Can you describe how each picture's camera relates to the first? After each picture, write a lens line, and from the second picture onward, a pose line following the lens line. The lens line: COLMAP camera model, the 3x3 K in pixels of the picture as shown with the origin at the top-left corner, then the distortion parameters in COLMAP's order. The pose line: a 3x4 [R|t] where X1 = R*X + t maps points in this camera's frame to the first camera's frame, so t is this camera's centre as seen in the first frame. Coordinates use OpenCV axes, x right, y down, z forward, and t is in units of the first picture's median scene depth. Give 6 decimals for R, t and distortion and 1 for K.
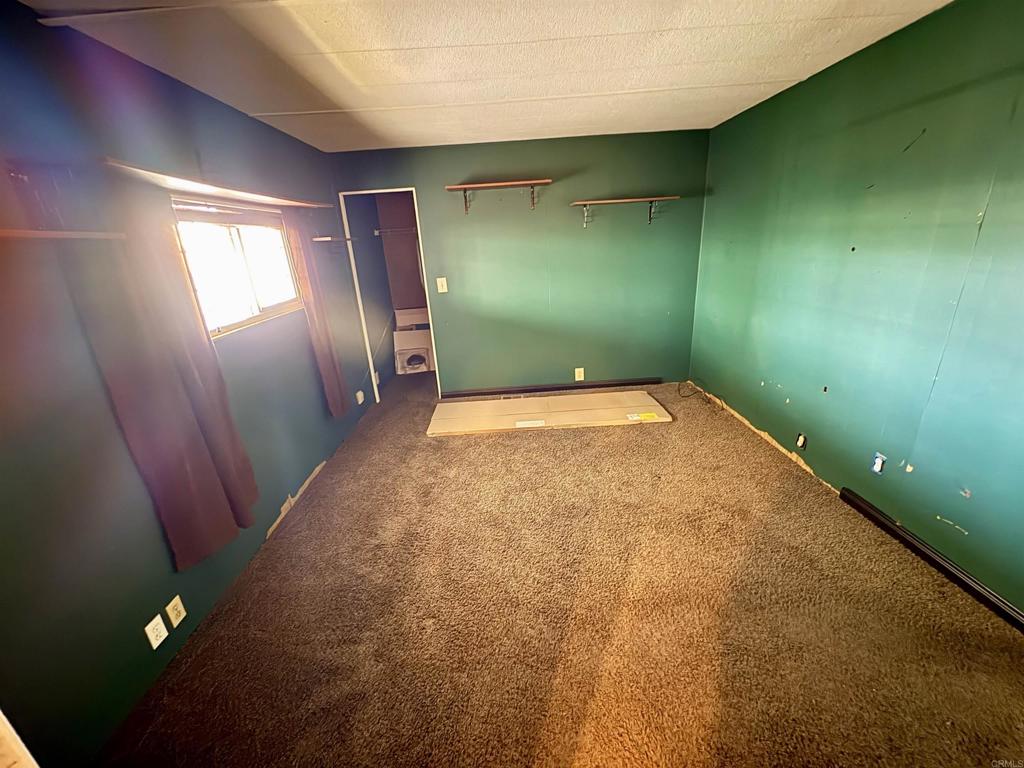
lens RADIAL K [[408.6, 0, 510.9], [0, 408.6, 383.5], [0, 0, 1]] dist [0.000749, 0.000507]
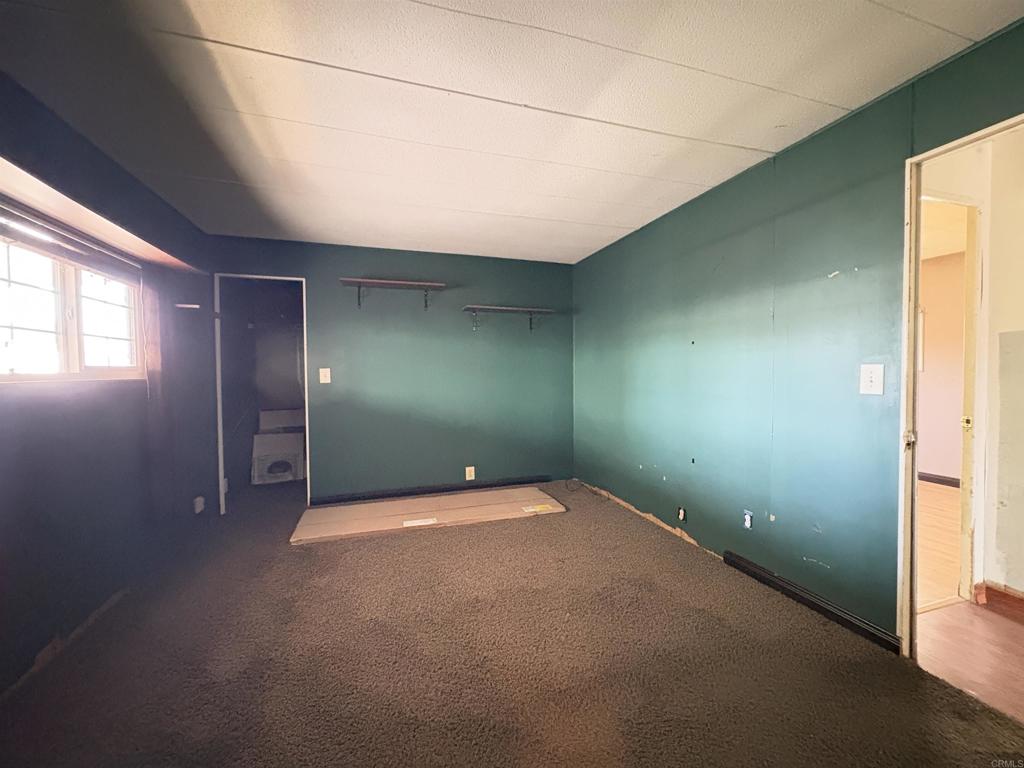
lens RADIAL K [[408.6, 0, 512.1], [0, 408.6, 381.7], [0, 0, 1]] dist [0.000749, 0.000507]
pose [[0.956363, 0.045486, 0.288618, -0.036291], [0.047857, 0.950081, -0.308311, 0.104343], [-0.288235, 0.308669, 0.906446, 0.042179]]
